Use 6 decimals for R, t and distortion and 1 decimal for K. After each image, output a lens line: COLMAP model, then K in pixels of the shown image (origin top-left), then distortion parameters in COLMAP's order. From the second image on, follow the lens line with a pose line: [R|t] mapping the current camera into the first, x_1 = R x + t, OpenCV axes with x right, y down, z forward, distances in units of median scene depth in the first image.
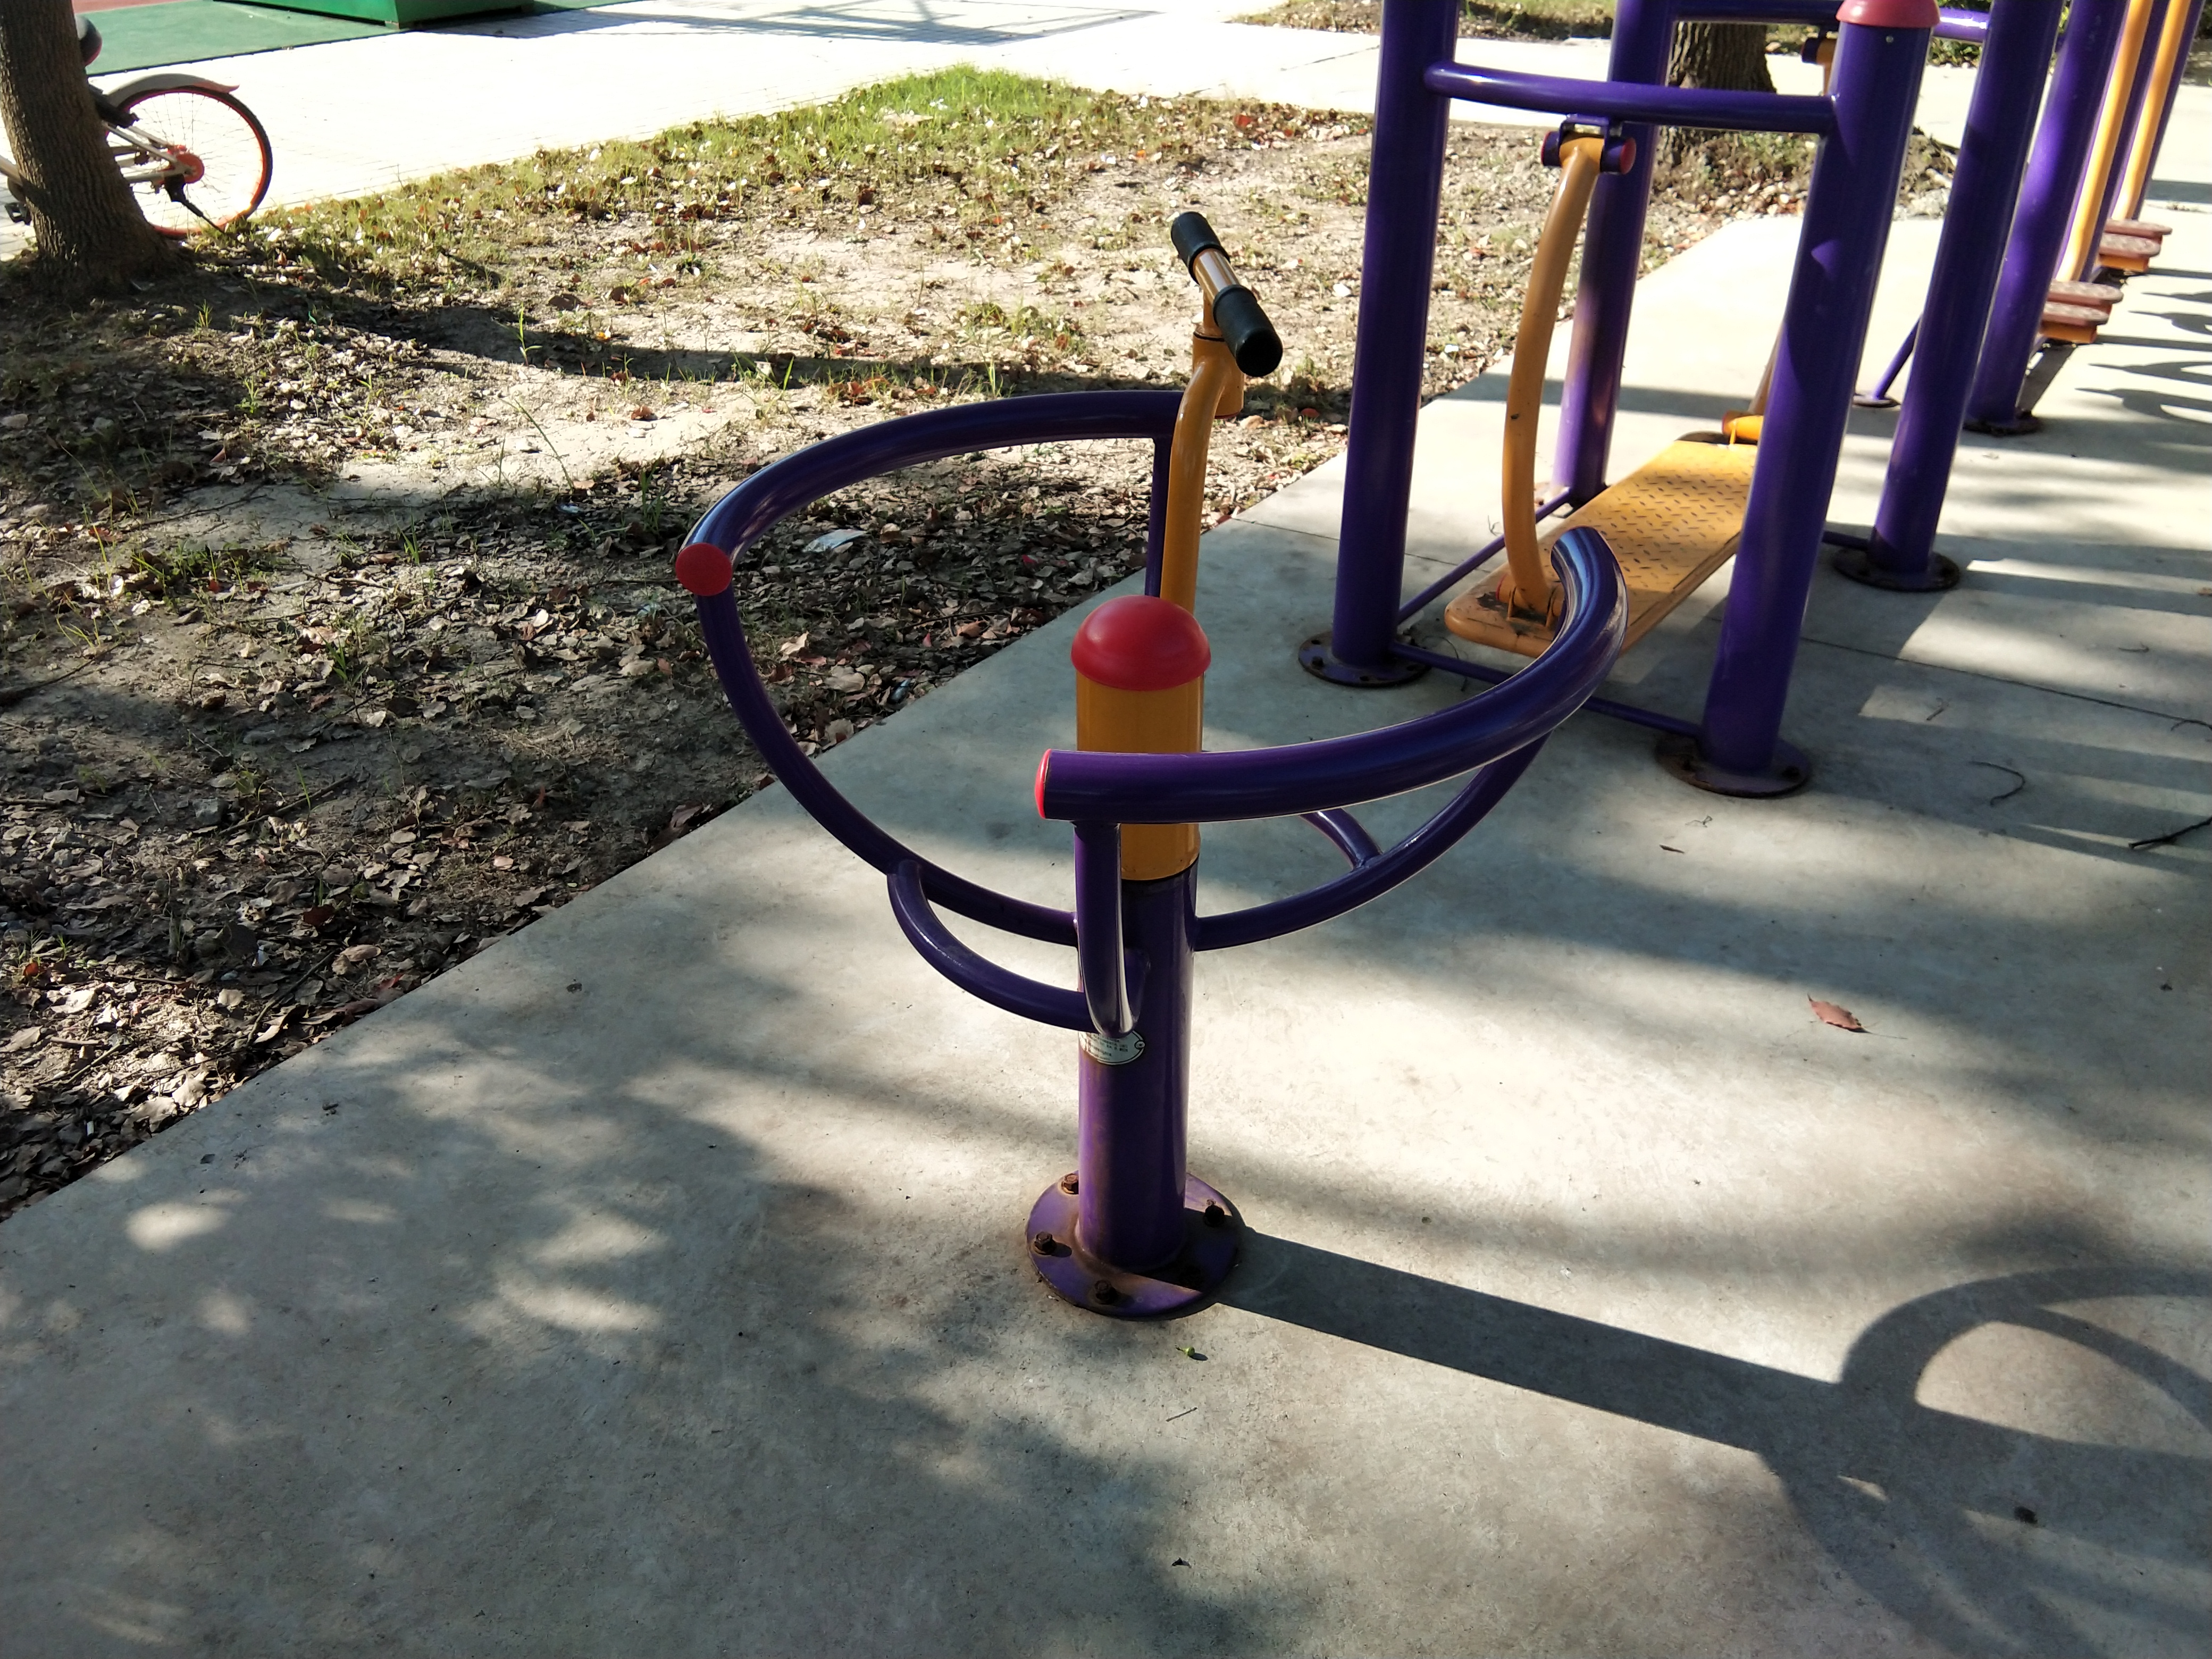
lens RADIAL K [[1765.0, 0, 1084.1], [0, 1765.0, 808.9], [0, 0, 1]] dist [0.113718, -0.185156]
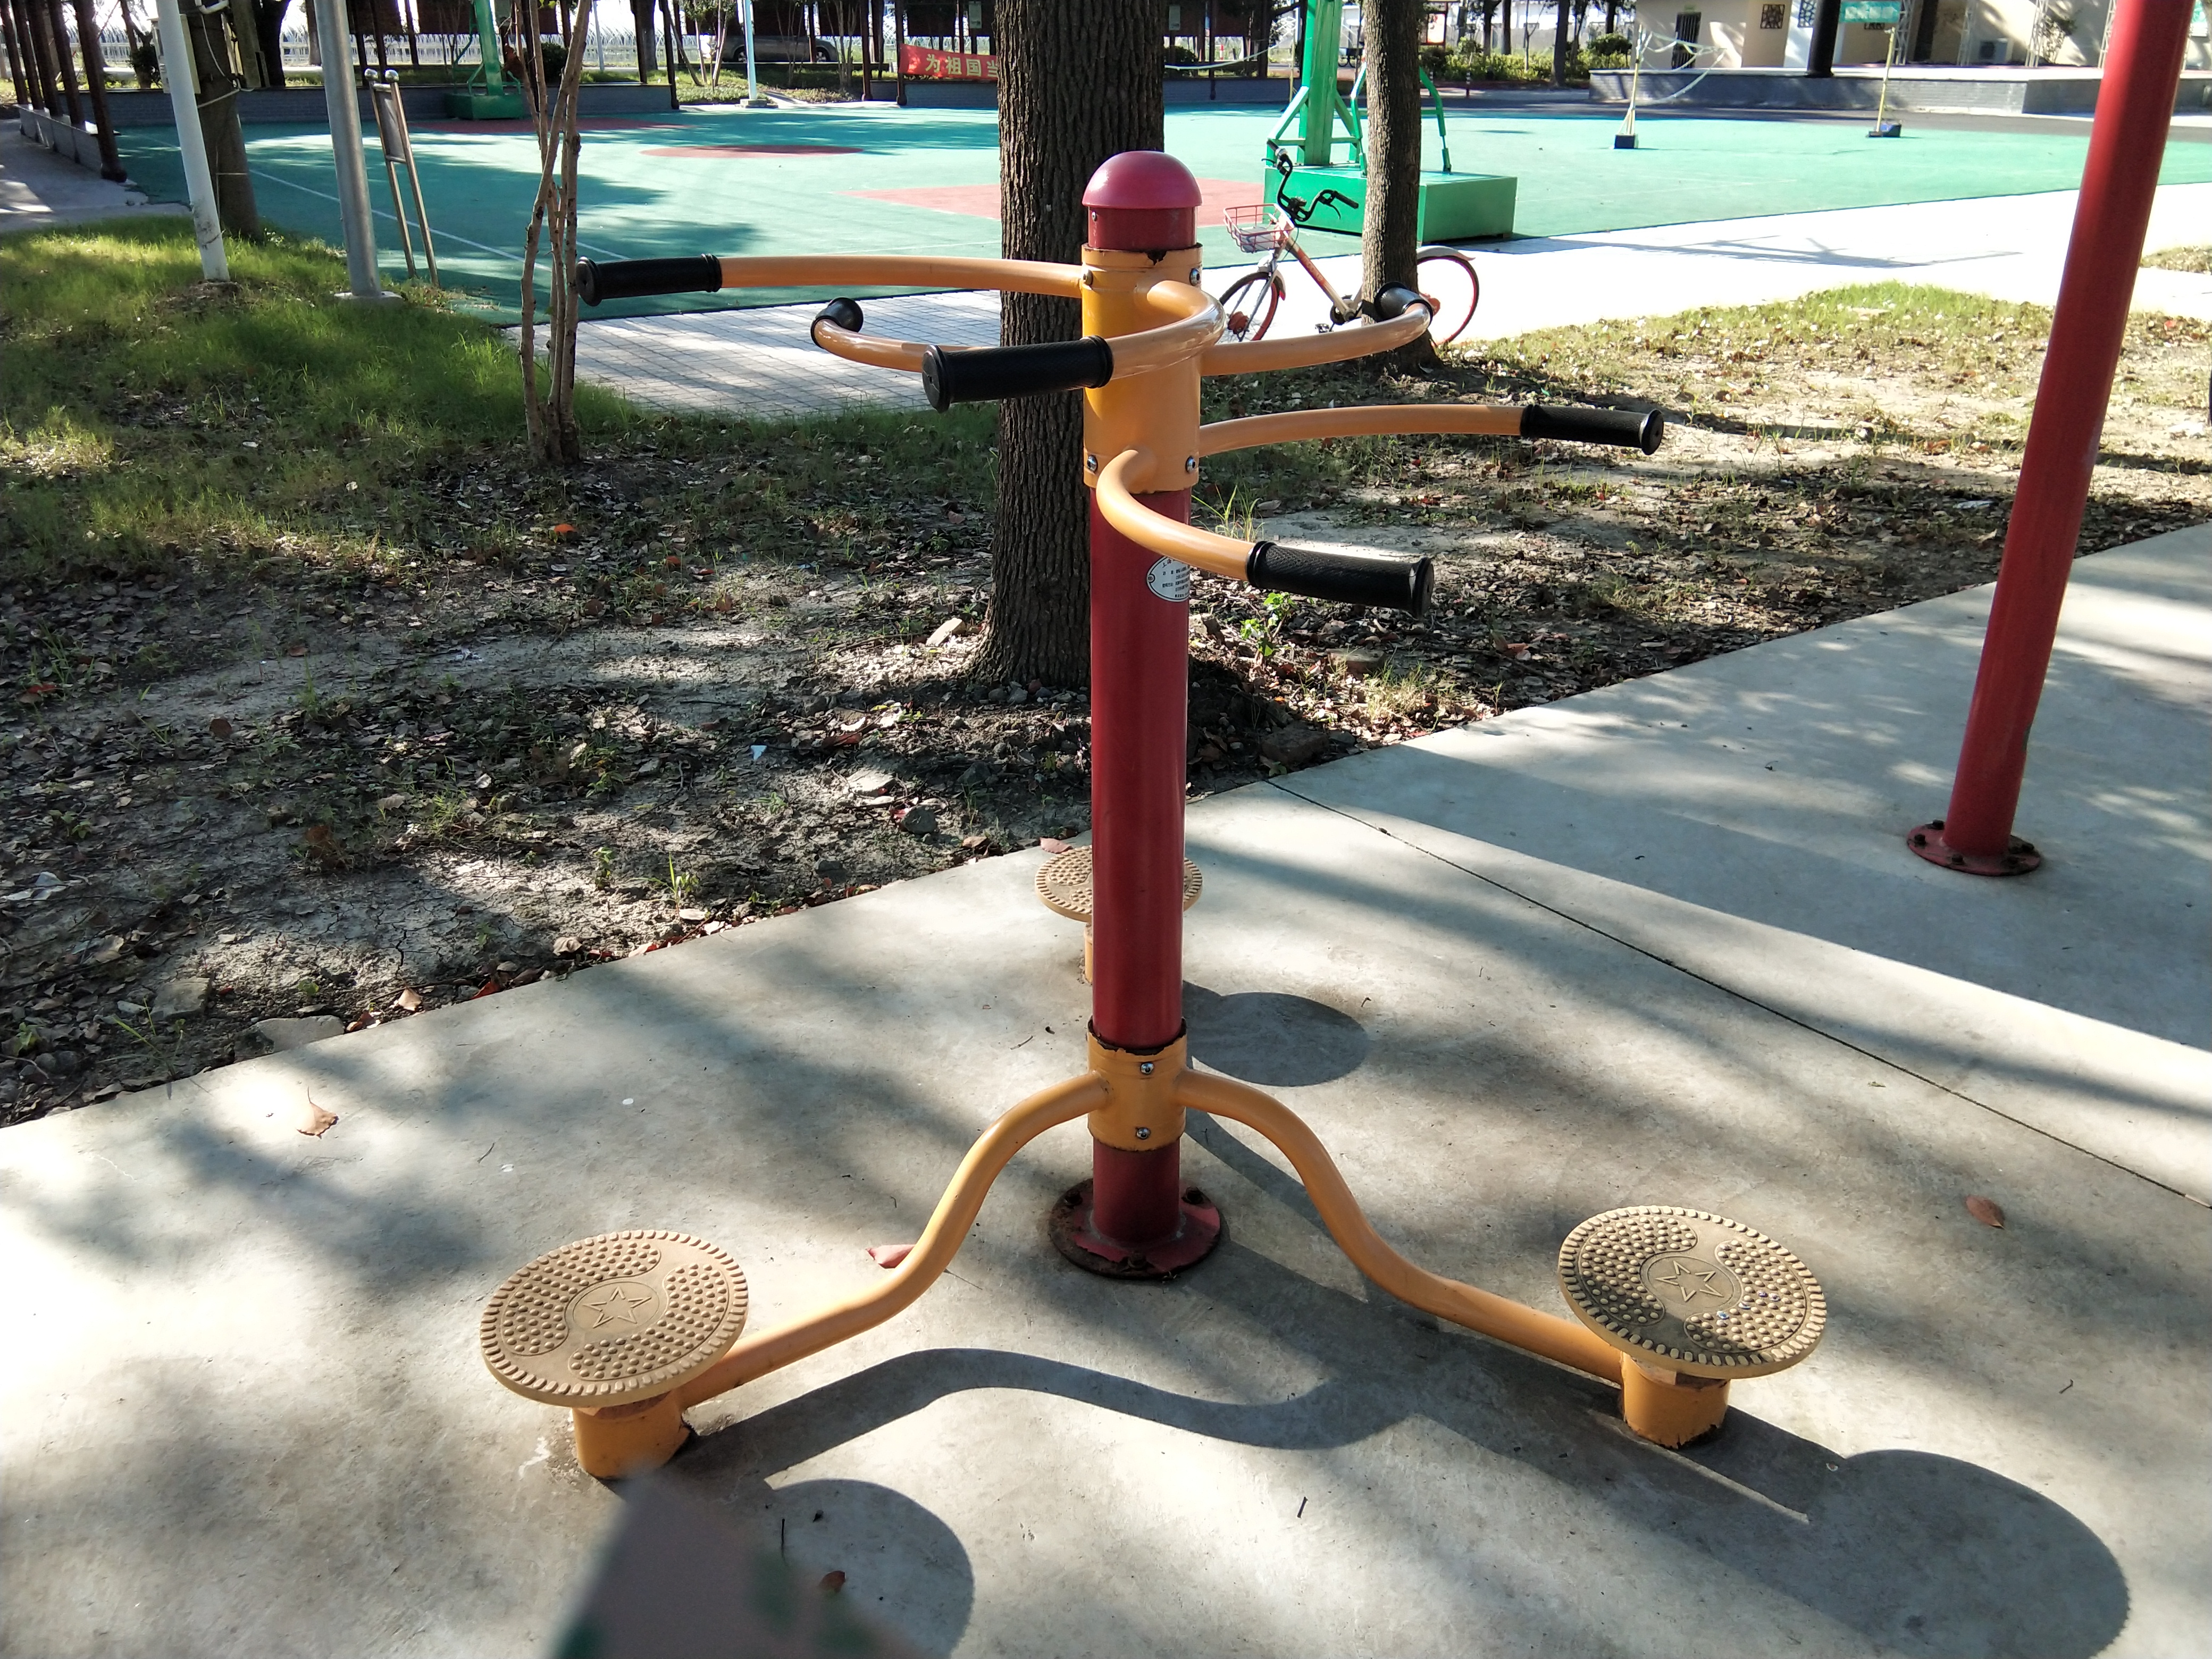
lens RADIAL K [[1773.3, 0, 1089.4], [0, 1773.3, 823.8], [0, 0, 1]] dist [0.099604, -0.147272]
pose [[0.937365, 0.139947, -0.319001, -0.235743], [-0.177927, 0.979634, -0.093058, 0.308842], [0.299481, 0.143988, 0.943175, -0.544402]]
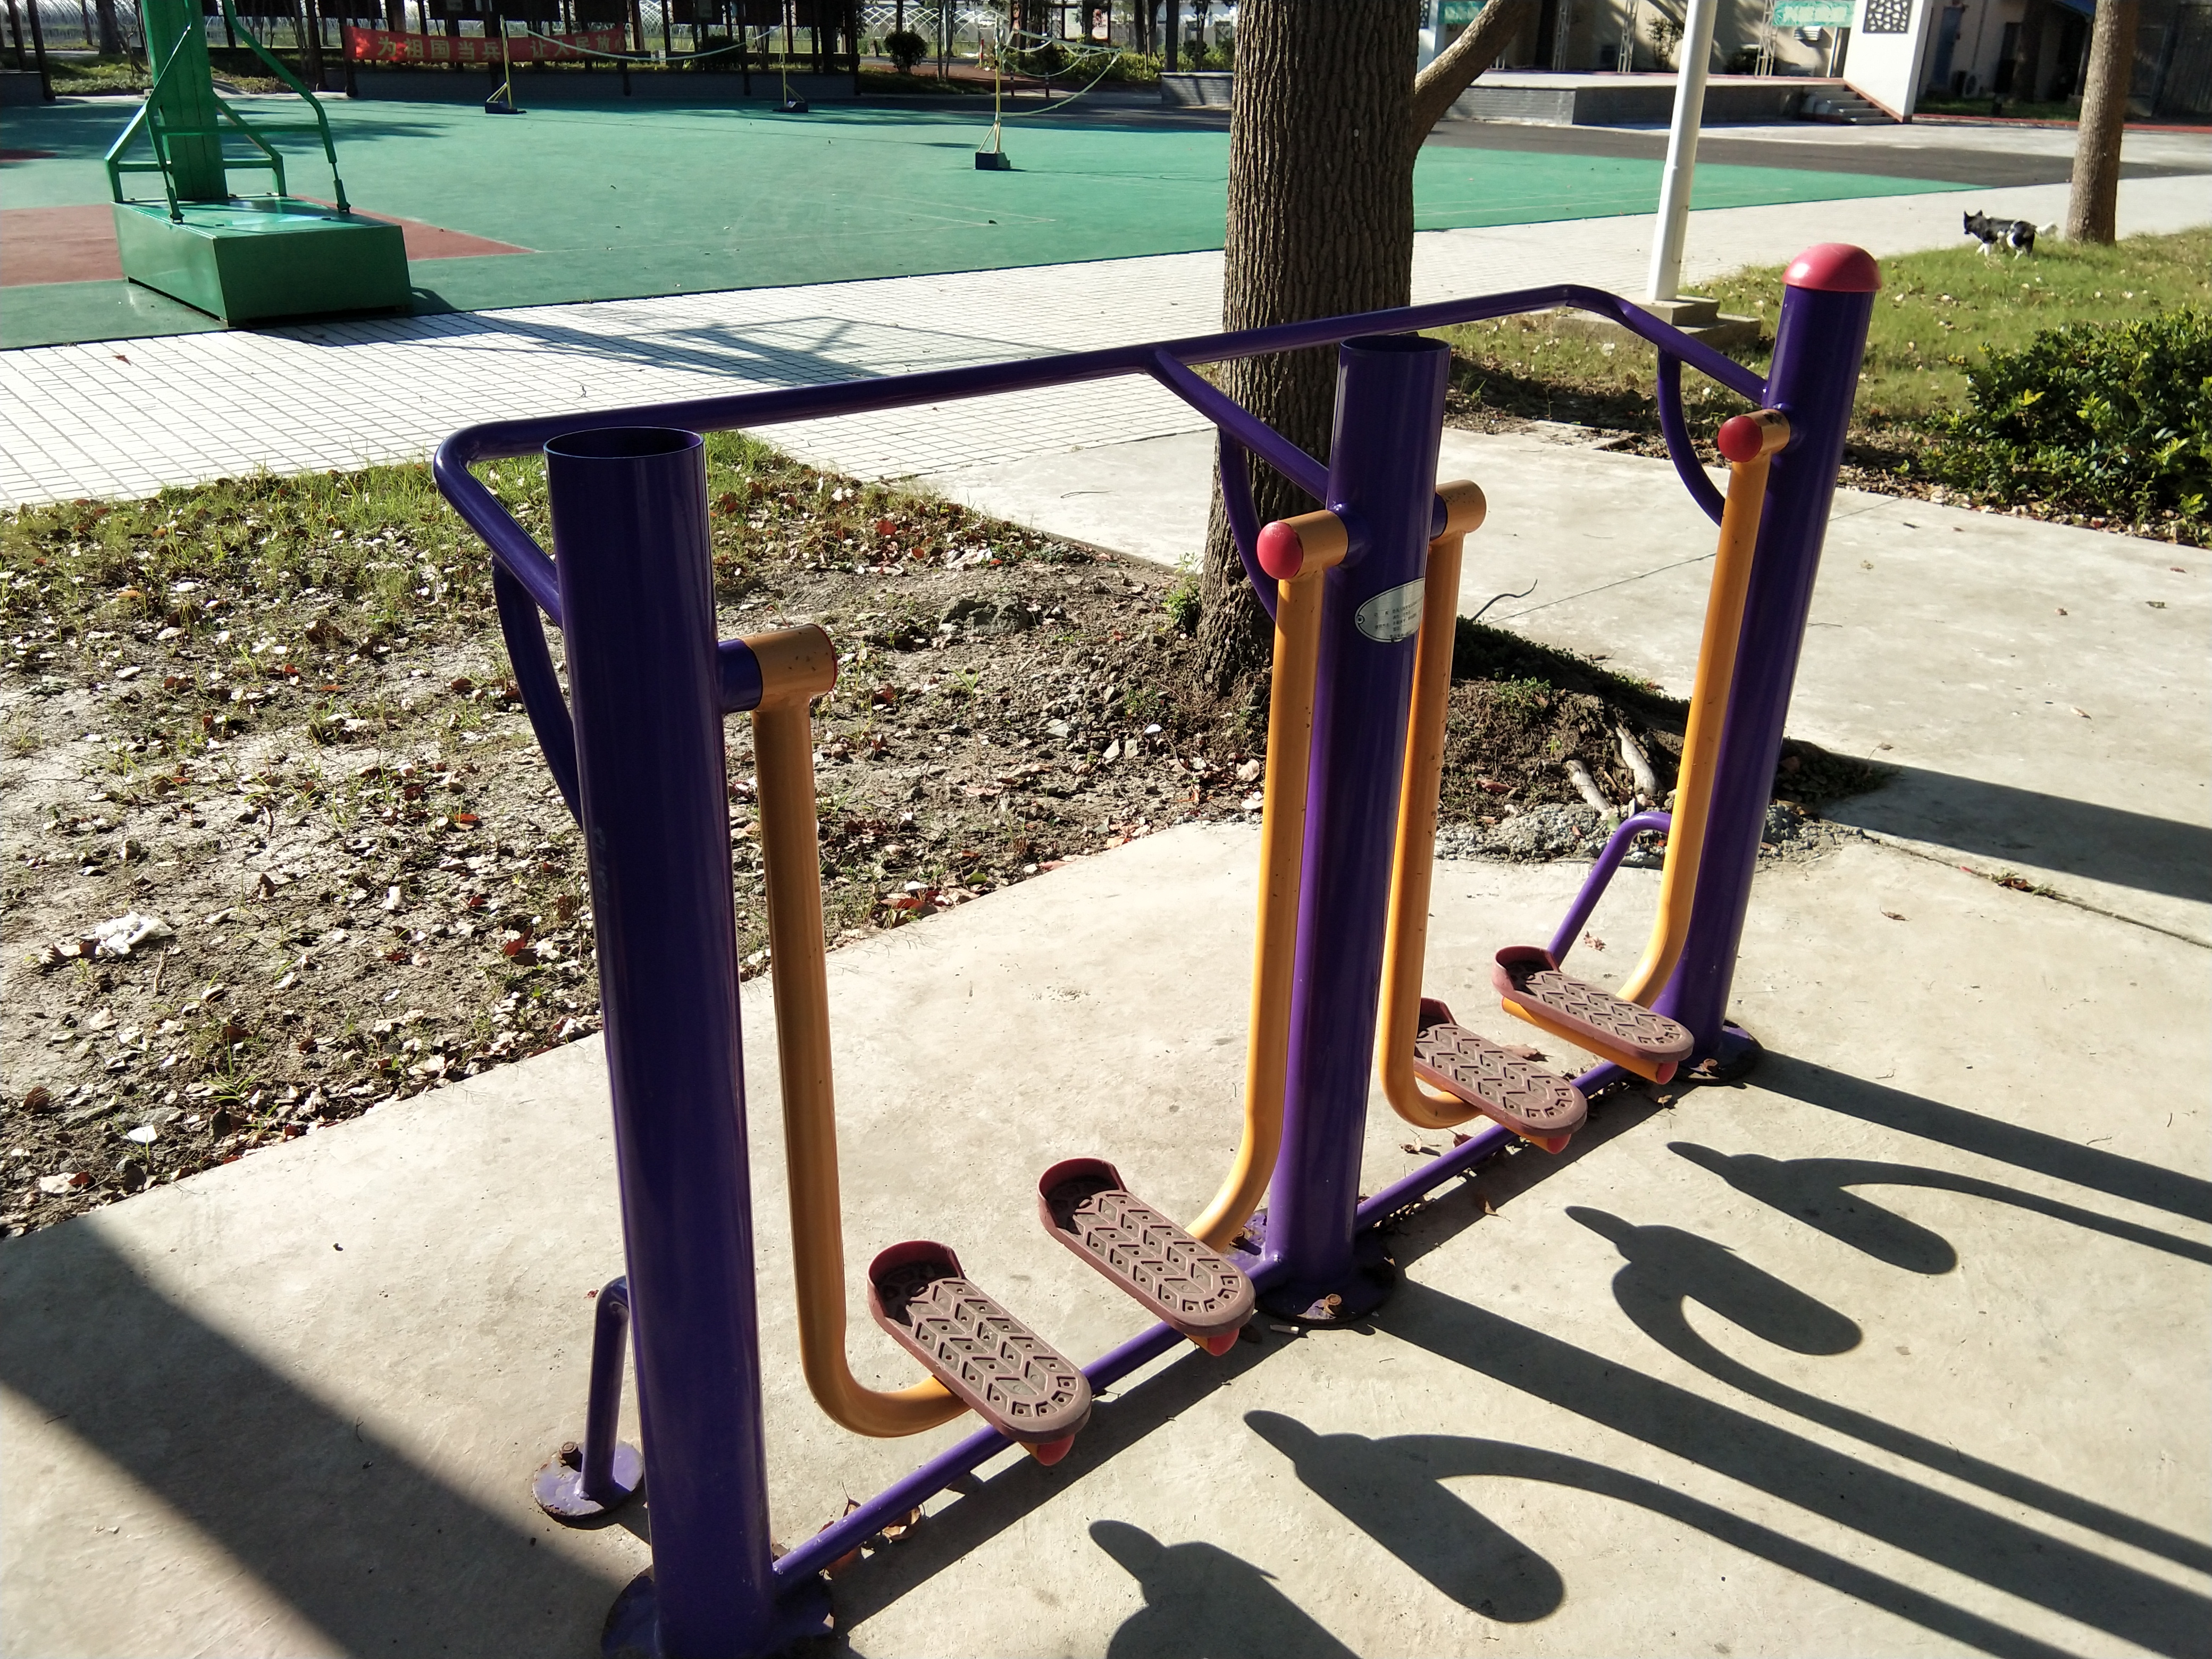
lens RADIAL K [[1737.1, 0, 1098.4], [0, 1737.1, 839.0], [0, 0, 1]] dist [0.113643, -0.158281]
pose [[0.968881, 0.115921, -0.218704, 0.523452], [-0.138987, 0.985902, -0.093161, -0.296808], [0.204821, 0.120659, 0.971334, 0.474169]]
